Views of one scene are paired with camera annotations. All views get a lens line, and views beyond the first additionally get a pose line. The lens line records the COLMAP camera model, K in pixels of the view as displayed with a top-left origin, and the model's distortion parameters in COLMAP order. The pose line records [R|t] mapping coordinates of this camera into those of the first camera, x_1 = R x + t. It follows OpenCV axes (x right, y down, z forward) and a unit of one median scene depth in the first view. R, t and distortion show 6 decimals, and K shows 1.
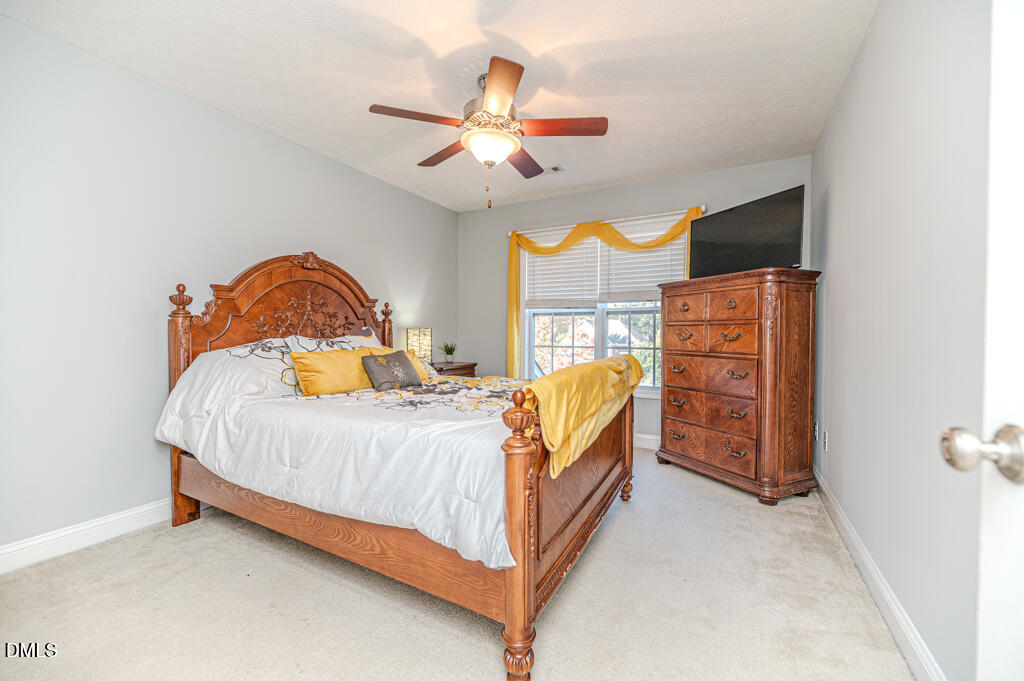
lens RADIAL K [[409.6, 0, 509.6], [0, 409.6, 337.5], [0, 0, 1]] dist [0.000336, -0.000391]
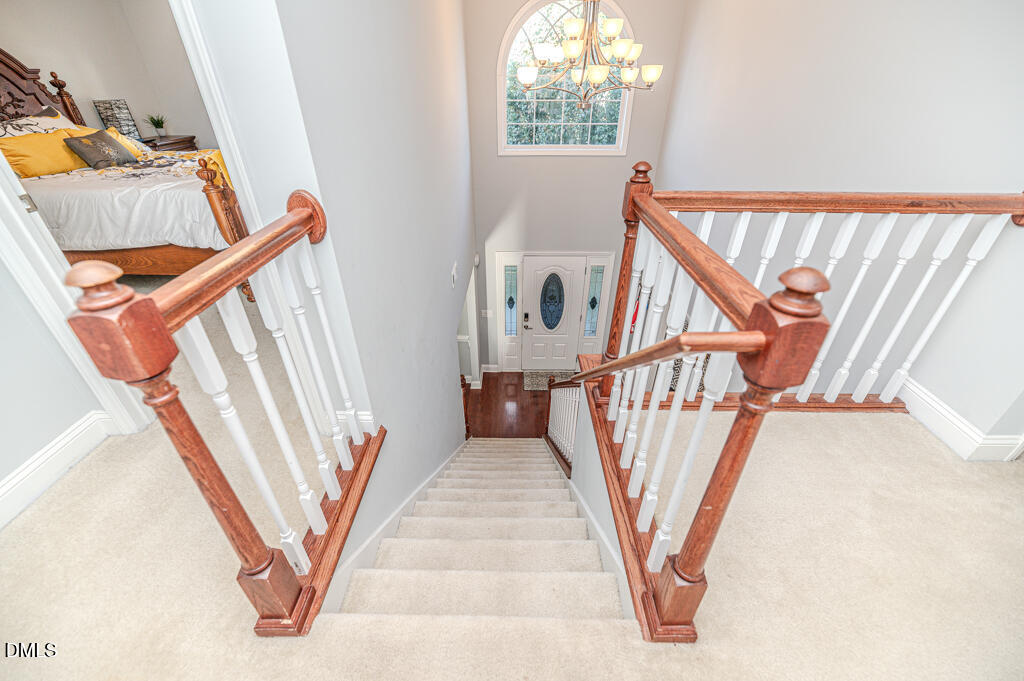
lens RADIAL K [[409.6, 0, 509.6], [0, 409.6, 337.5], [0, 0, 1]] dist [0.000336, -0.000391]
pose [[0.885588, -0.248554, 0.392370, 0.162476], [0.007394, 0.852205, 0.523156, -0.069619], [-0.464412, -0.460400, 0.756541, -0.706606]]
